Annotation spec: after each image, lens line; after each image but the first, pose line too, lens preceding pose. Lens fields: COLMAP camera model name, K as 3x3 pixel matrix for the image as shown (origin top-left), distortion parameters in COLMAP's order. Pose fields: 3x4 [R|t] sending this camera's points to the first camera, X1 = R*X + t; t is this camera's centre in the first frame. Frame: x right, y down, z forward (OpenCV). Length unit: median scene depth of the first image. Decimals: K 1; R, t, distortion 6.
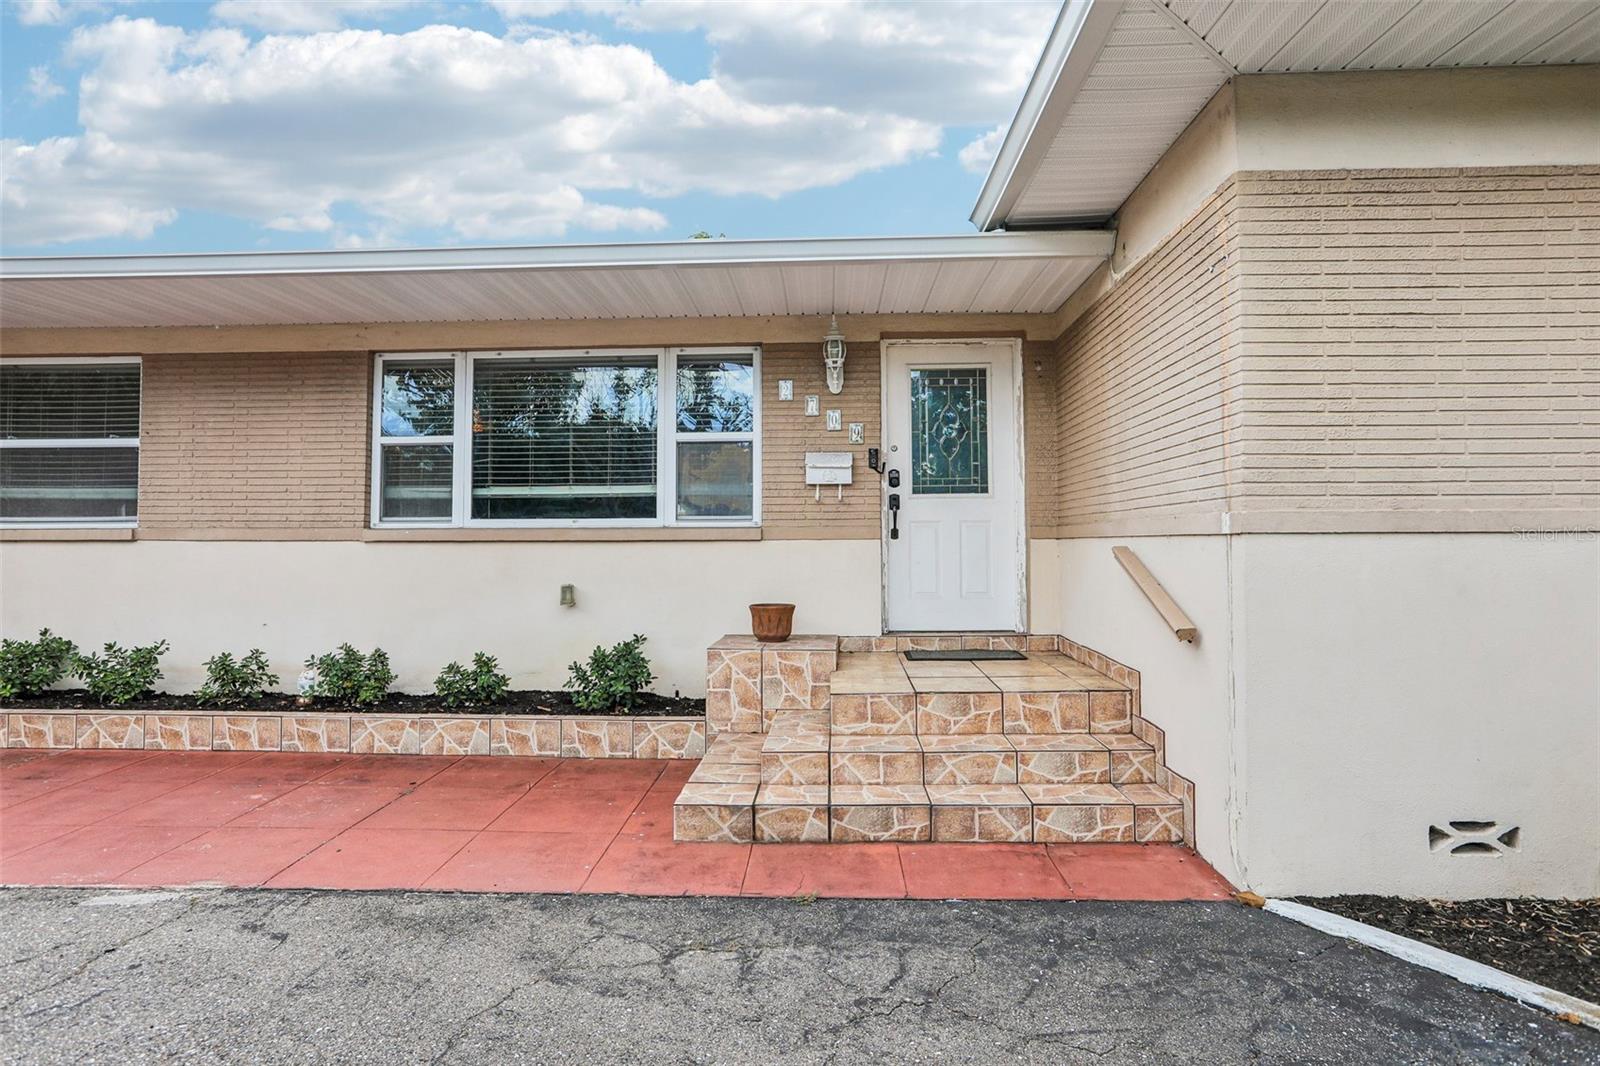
lens RADIAL K [[879.1, 0, 796.2], [0, 879.1, 527.2], [0, 0, 1]] dist [-0.023703, 0.001939]
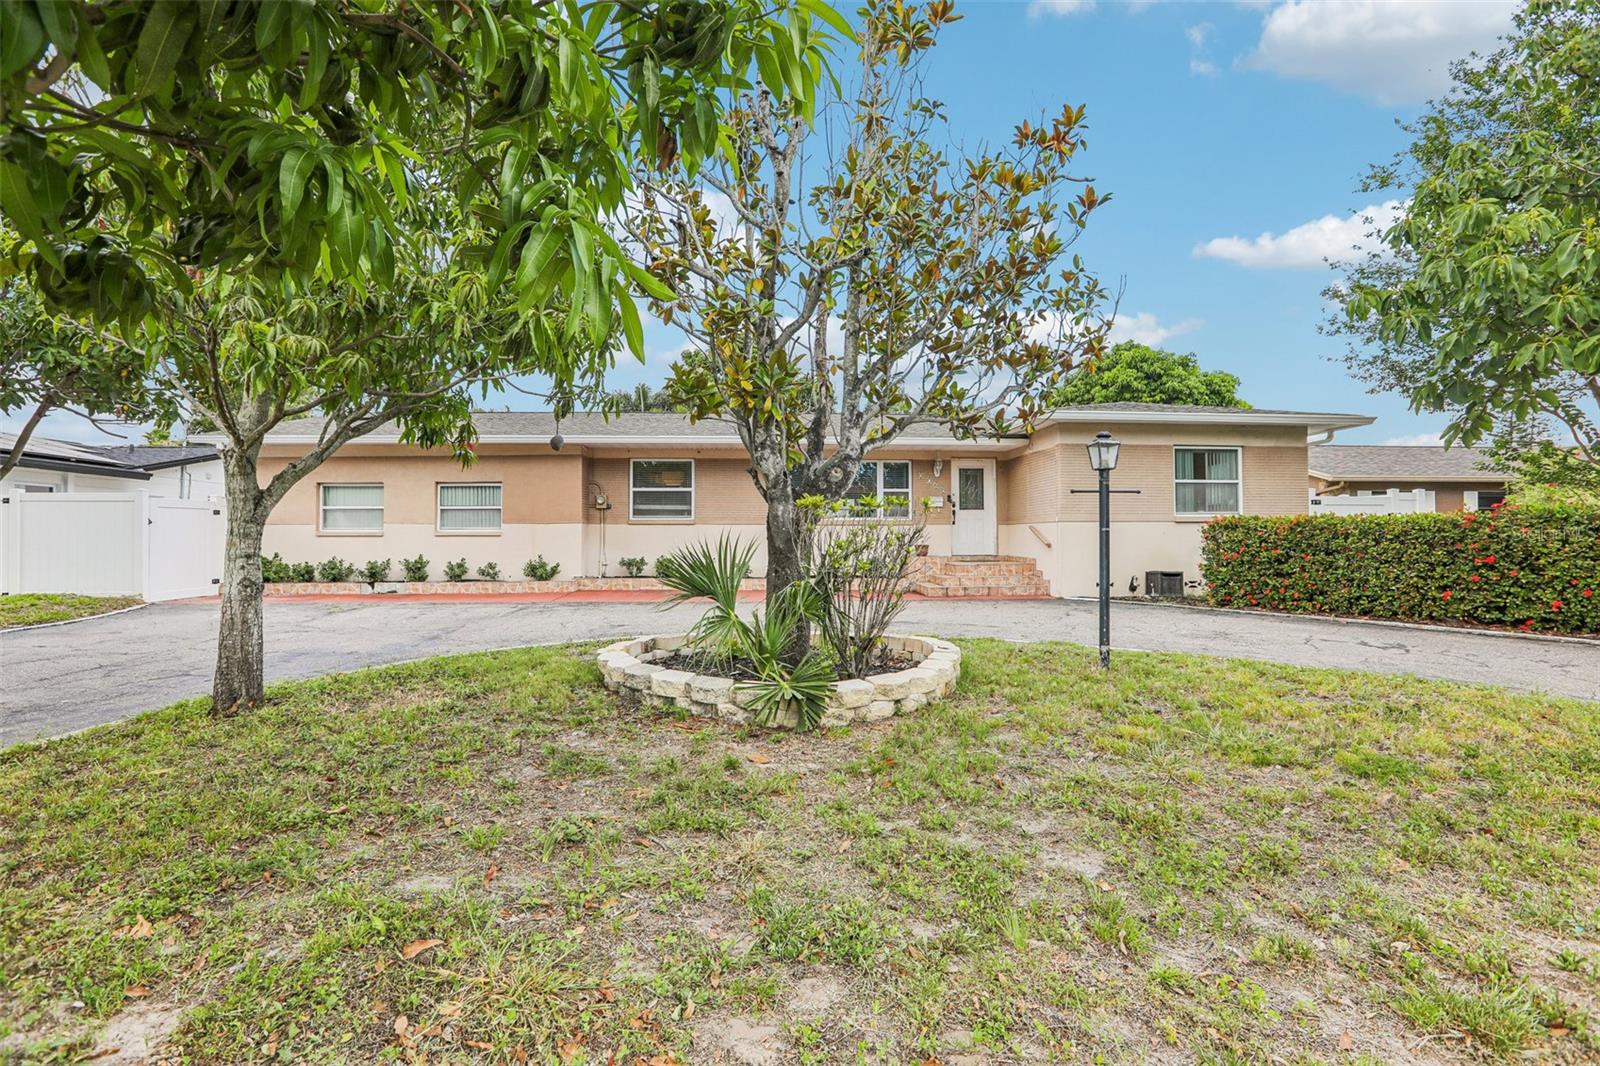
lens RADIAL K [[729.0, 0, 794.2], [0, 729.0, 534.6], [0, 0, 1]] dist [-0.027429, 0.003087]
pose [[0.995069, 0.002653, 0.099145, -0.694632], [-0.004245, 0.999865, 0.015854, 0.010568], [-0.099089, -0.016197, 0.994947, -1.468044]]
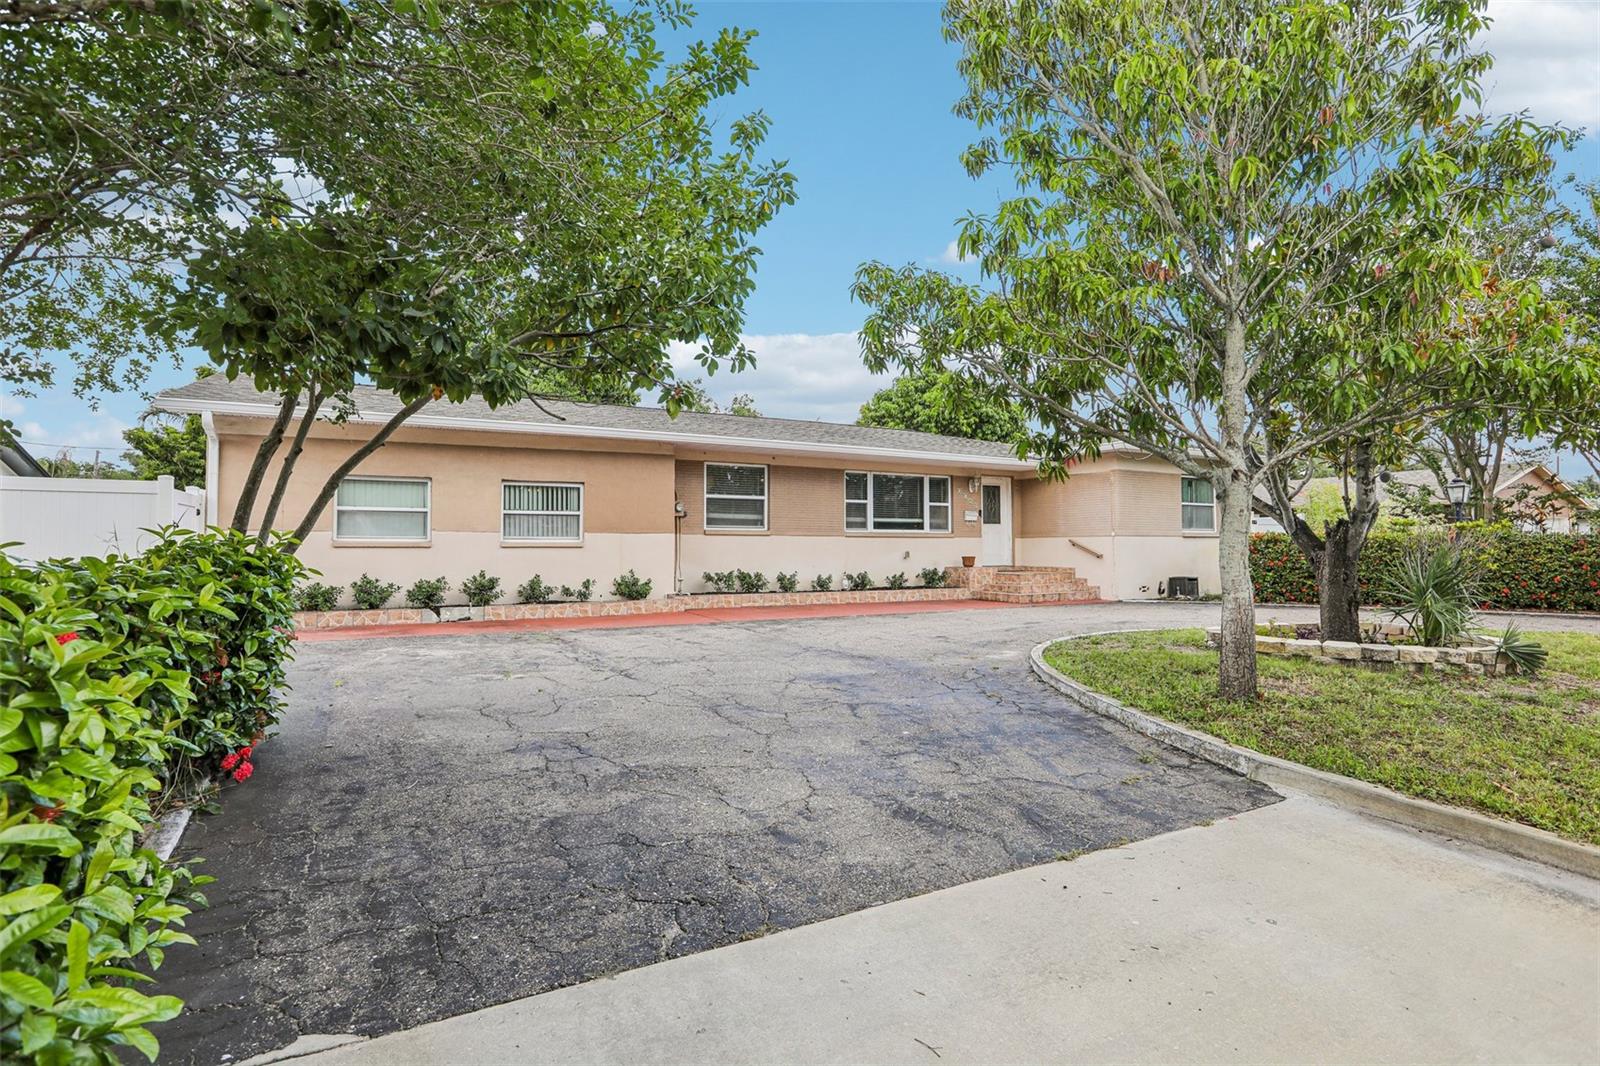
lens RADIAL K [[833.9, 0, 810.5], [0, 833.9, 530.8], [0, 0, 1]] dist [0.005606, 0.000552]
pose [[0.835939, 0.015444, 0.548605, -2.130374], [-0.012323, 0.999880, -0.009371, 0.025488], [-0.548684, 0.001073, 0.836029, -1.249254]]
